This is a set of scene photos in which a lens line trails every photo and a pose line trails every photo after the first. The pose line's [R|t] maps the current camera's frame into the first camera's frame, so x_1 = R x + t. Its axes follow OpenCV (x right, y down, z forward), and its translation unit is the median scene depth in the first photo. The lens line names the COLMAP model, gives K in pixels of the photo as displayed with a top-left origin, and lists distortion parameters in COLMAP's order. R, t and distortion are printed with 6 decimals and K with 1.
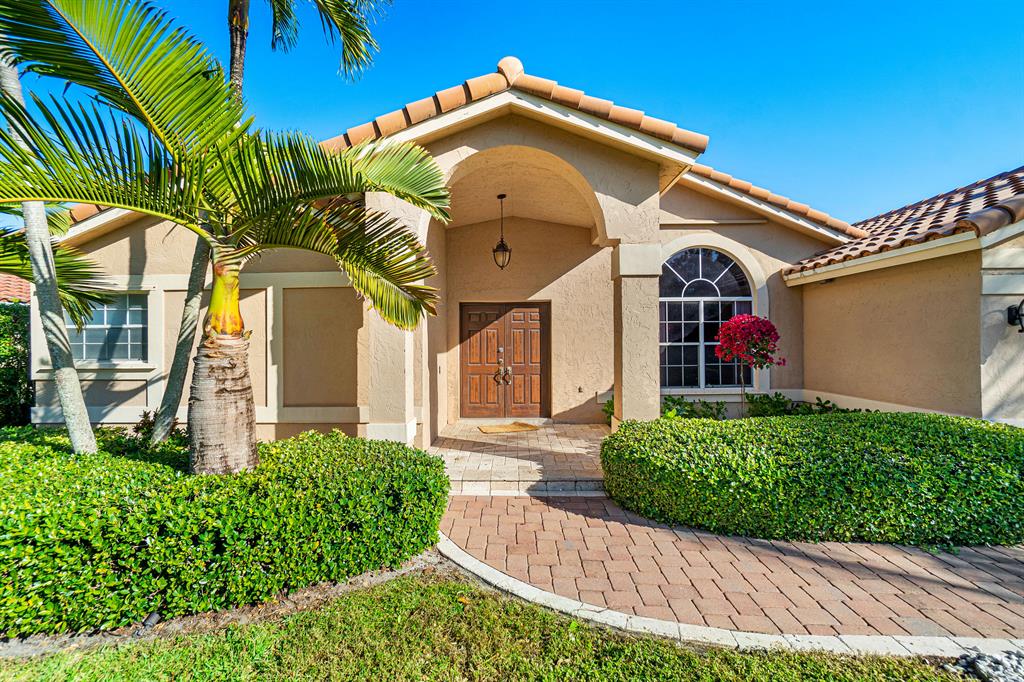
lens RADIAL K [[455.1, 0, 506.1], [0, 455.1, 336.4], [0, 0, 1]] dist [-0.002004, 0.000025]
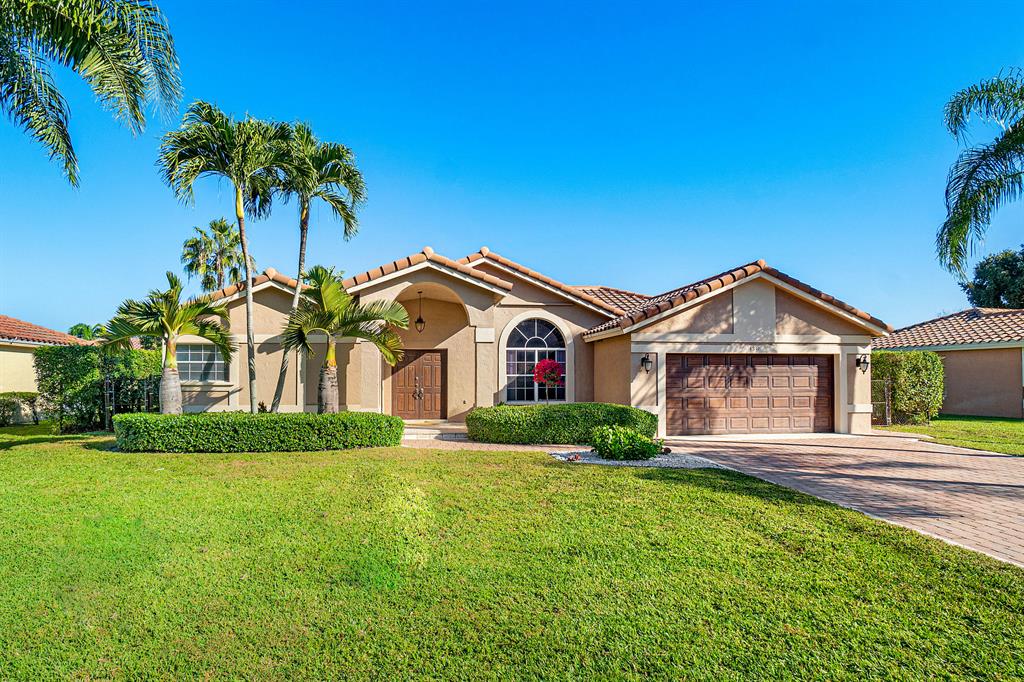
lens RADIAL K [[583.9, 0, 485.4], [0, 583.9, 361.8], [0, 0, 1]] dist [-0.002138, -0.000148]
pose [[0.989247, 0.009800, 0.145923, -0.093308], [-0.006462, 0.999707, -0.023333, 0.022620], [-0.146109, 0.022139, 0.989021, -1.397918]]
